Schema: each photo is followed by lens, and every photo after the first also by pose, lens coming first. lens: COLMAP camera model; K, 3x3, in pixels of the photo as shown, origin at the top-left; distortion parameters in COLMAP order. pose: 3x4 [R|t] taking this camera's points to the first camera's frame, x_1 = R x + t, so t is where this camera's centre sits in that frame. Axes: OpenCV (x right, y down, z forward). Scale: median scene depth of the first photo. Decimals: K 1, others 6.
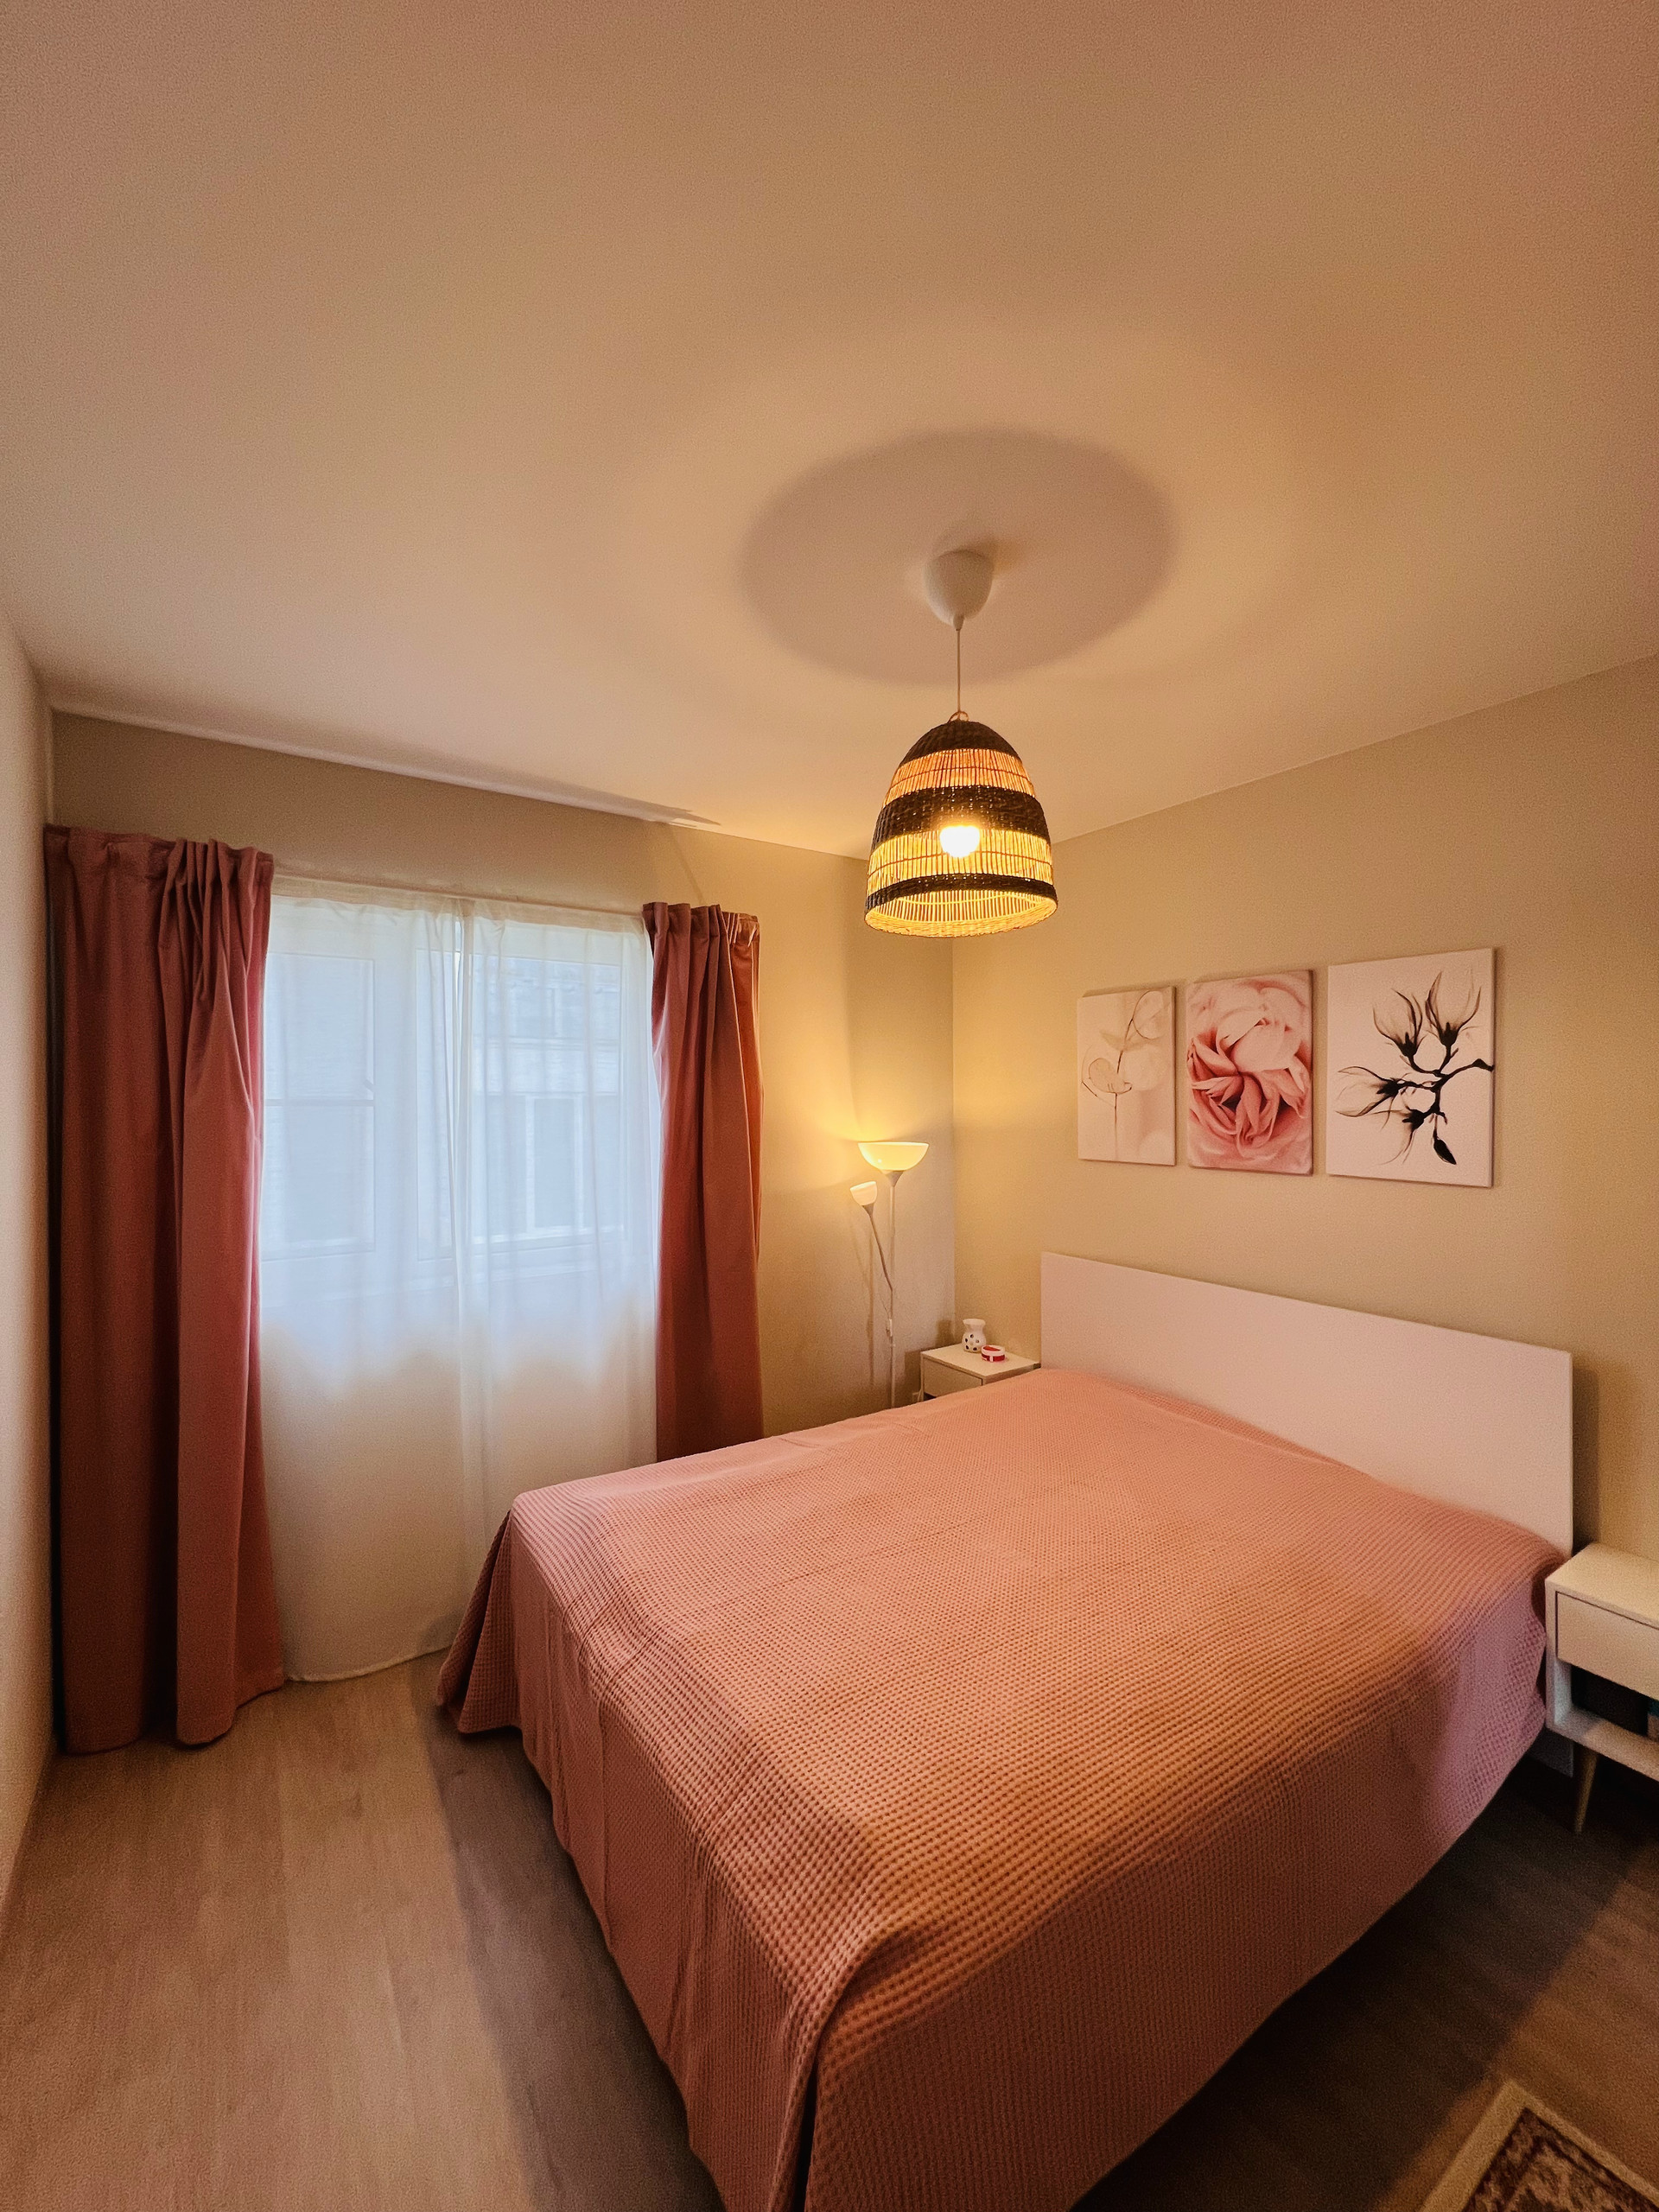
lens RADIAL K [[889.9, 0, 833.9], [0, 889.9, 1102.9], [0, 0, 1]] dist [-0.000563, -0.000033]
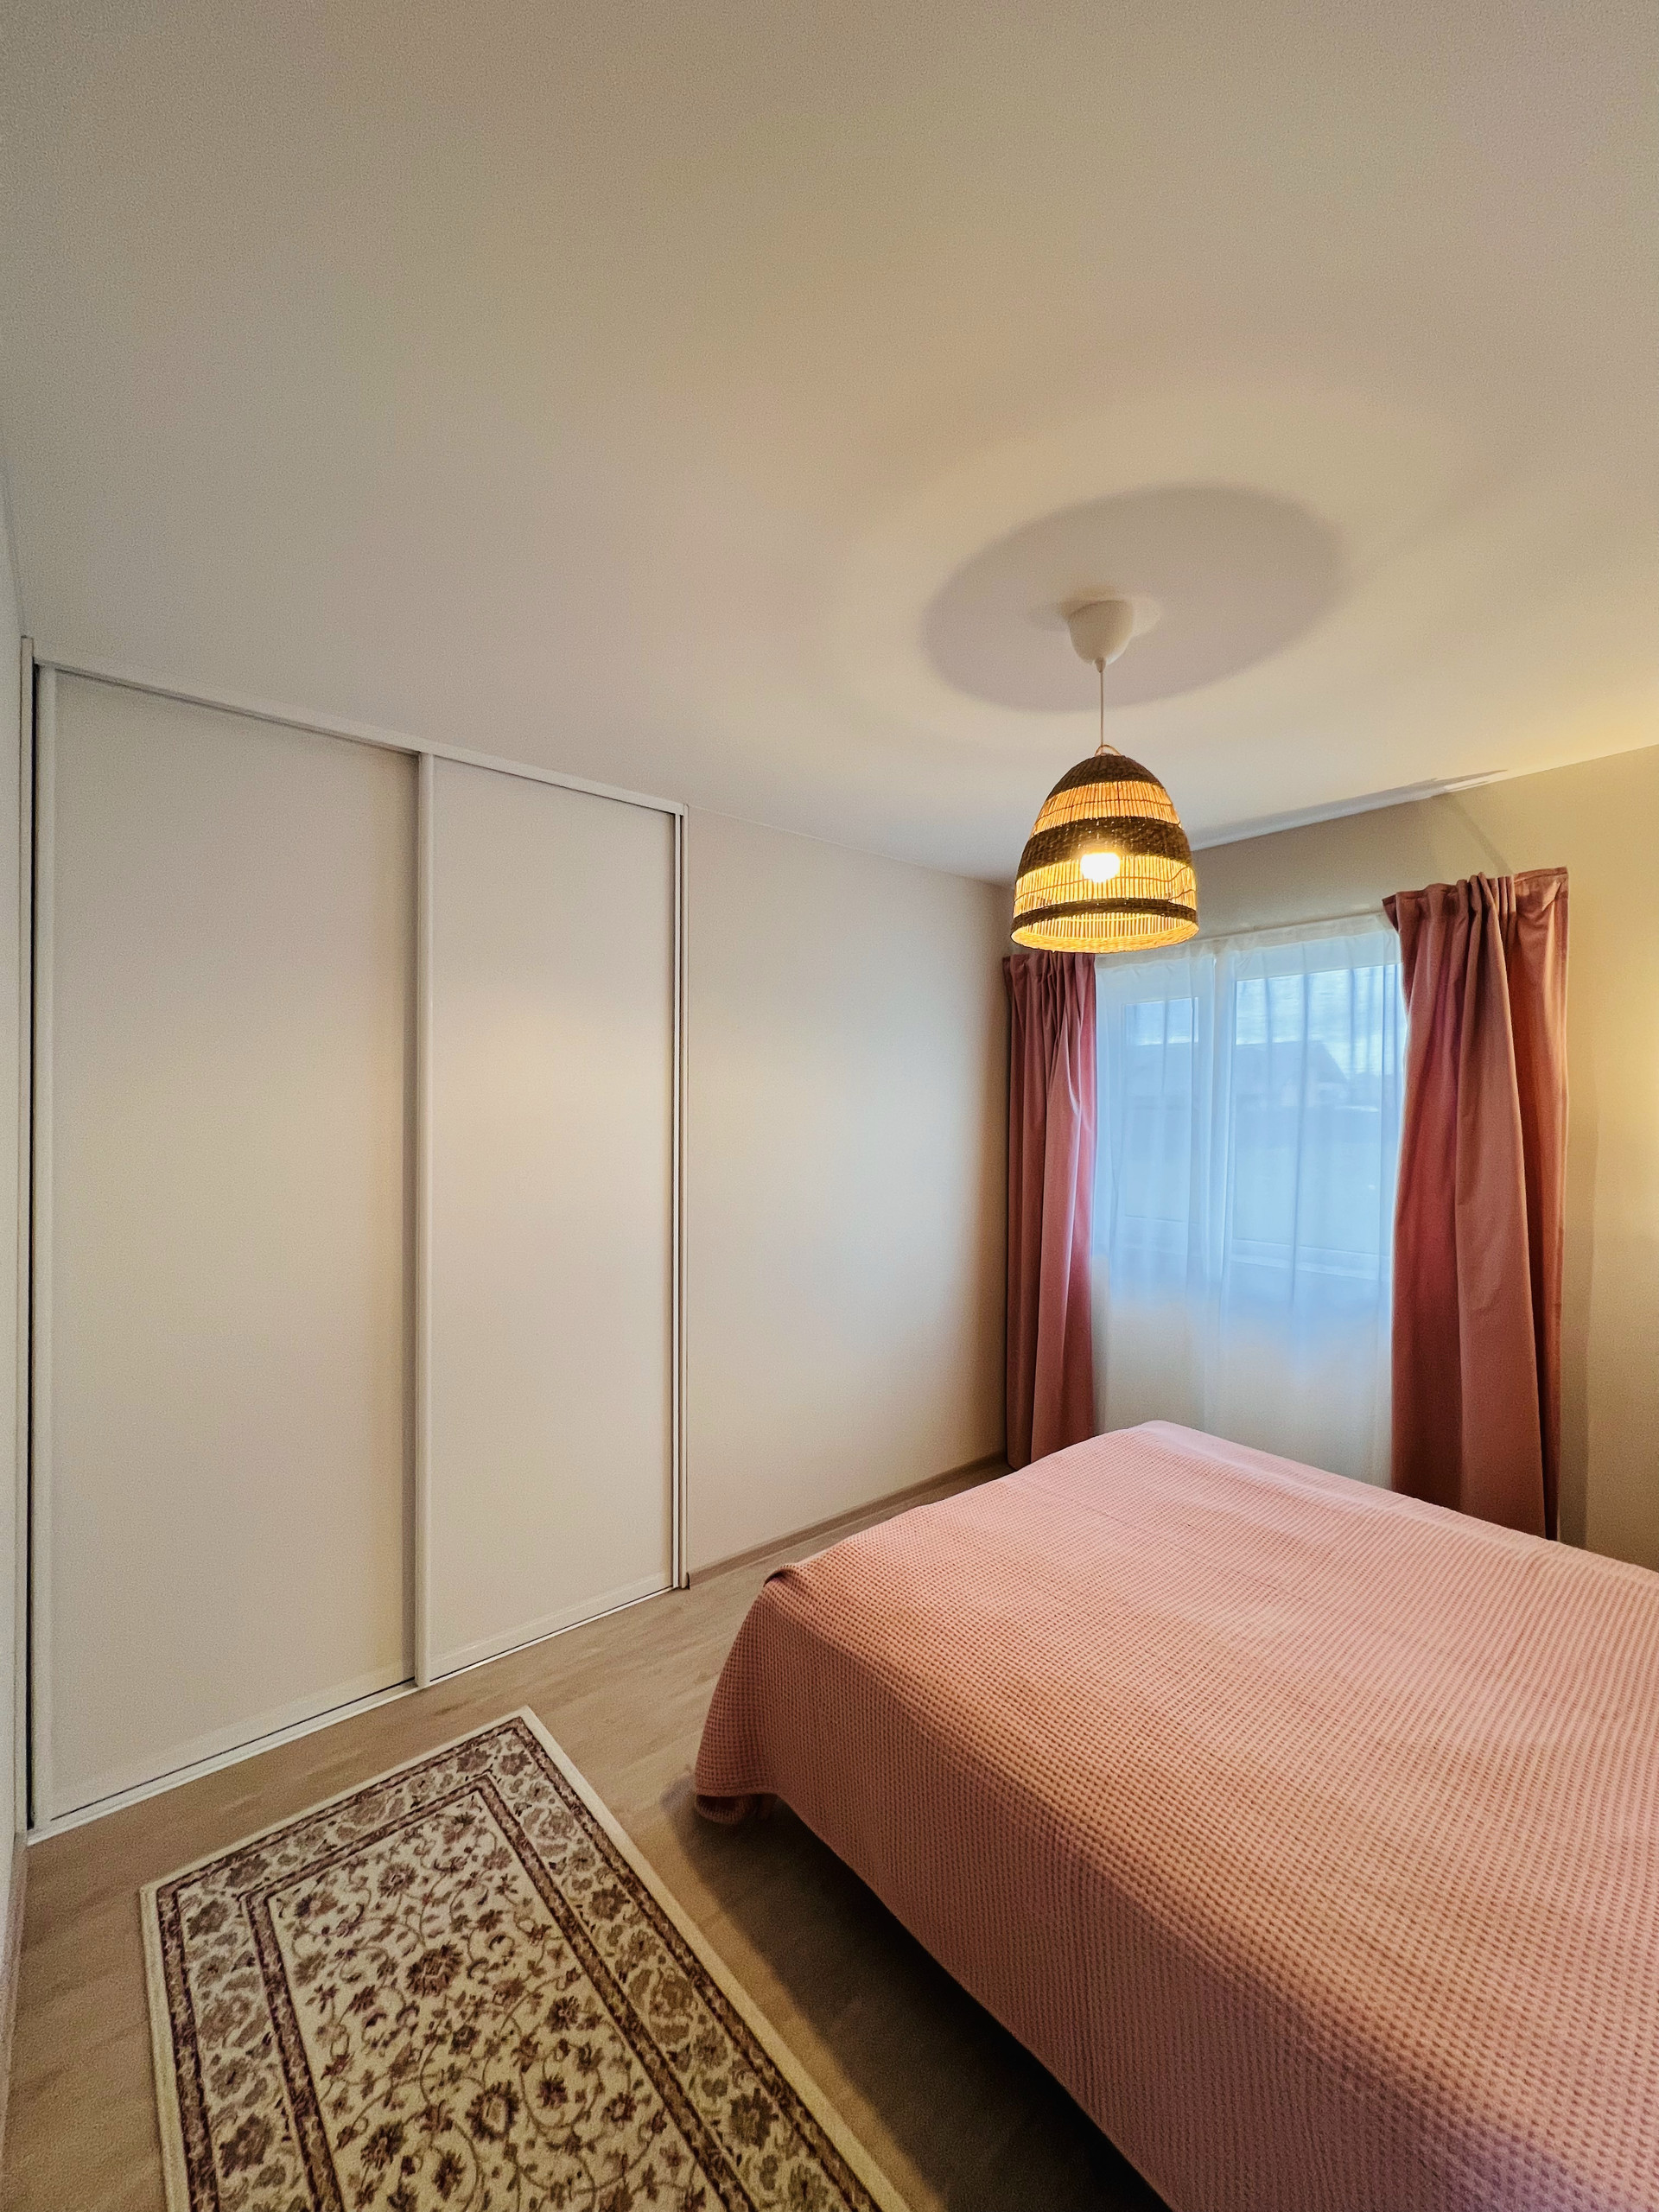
lens RADIAL K [[889.9, 0, 834.9], [0, 889.9, 1116.8], [0, 0, 1]] dist [-0.000563, -0.000033]
pose [[0.113111, 0.012130, -0.993508, 1.218942], [0.002933, 0.999917, 0.012542, -0.010872], [0.993578, -0.004333, 0.113066, 0.577752]]
